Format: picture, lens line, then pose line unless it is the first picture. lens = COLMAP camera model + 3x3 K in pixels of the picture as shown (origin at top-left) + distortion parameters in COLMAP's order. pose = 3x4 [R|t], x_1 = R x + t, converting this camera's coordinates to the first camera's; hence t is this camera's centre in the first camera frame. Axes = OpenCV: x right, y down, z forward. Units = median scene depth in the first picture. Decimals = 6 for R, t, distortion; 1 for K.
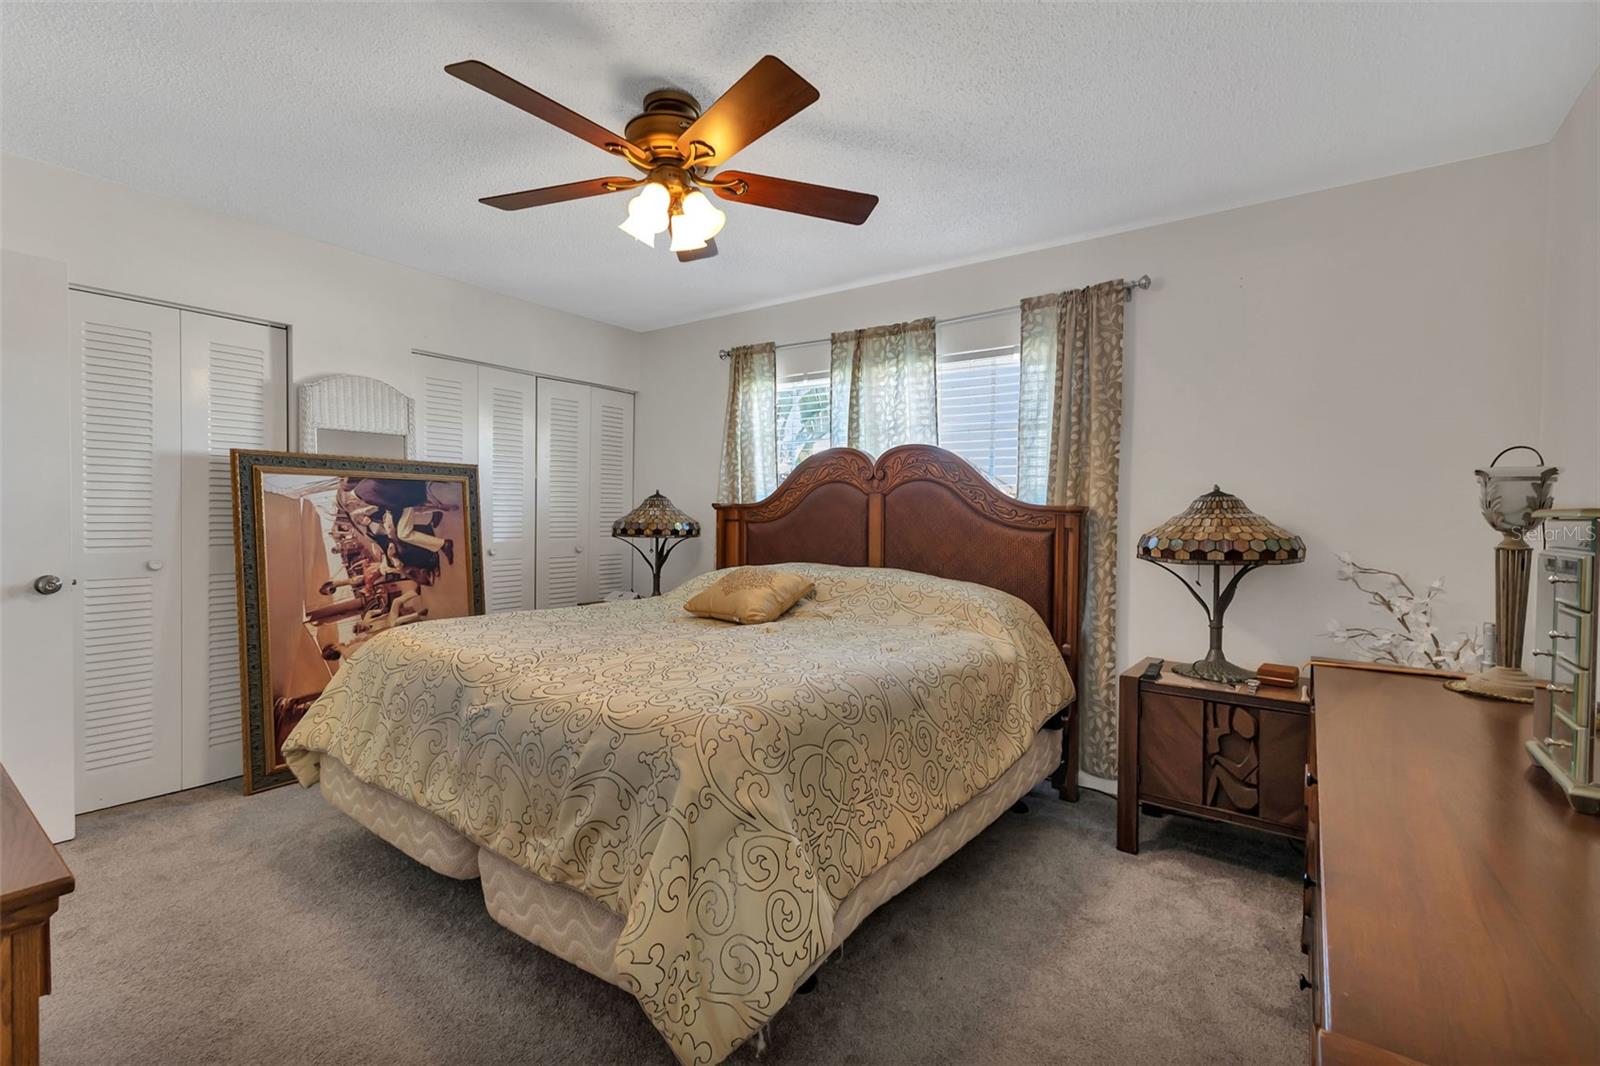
lens RADIAL K [[707.6, 0, 795.1], [0, 707.6, 530.6], [0, 0, 1]] dist [0.006412, 0.000119]
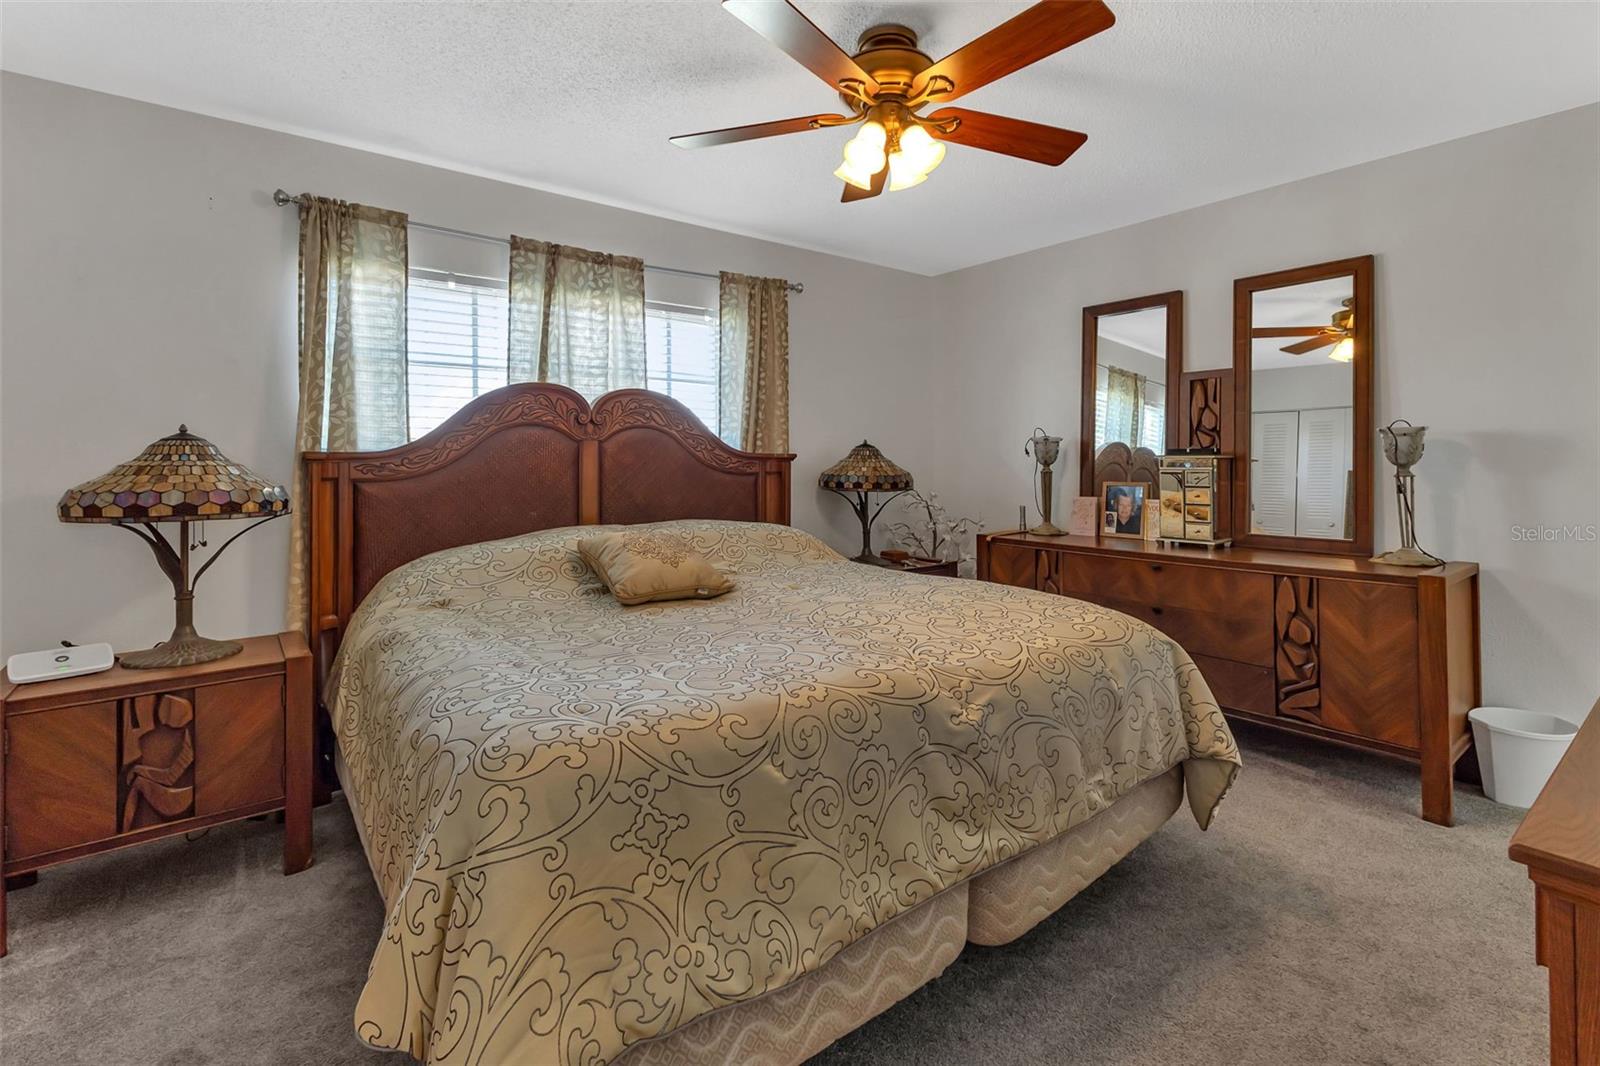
lens RADIAL K [[775.1, 0, 804.0], [0, 775.1, 456.2], [0, 0, 1]] dist [0.004395, 0.000482]
pose [[0.243059, -0.007929, 0.969979, -0.732504], [0.034603, 0.999401, -0.000502, -0.022823], [-0.969394, 0.033686, 0.243188, 0.503542]]
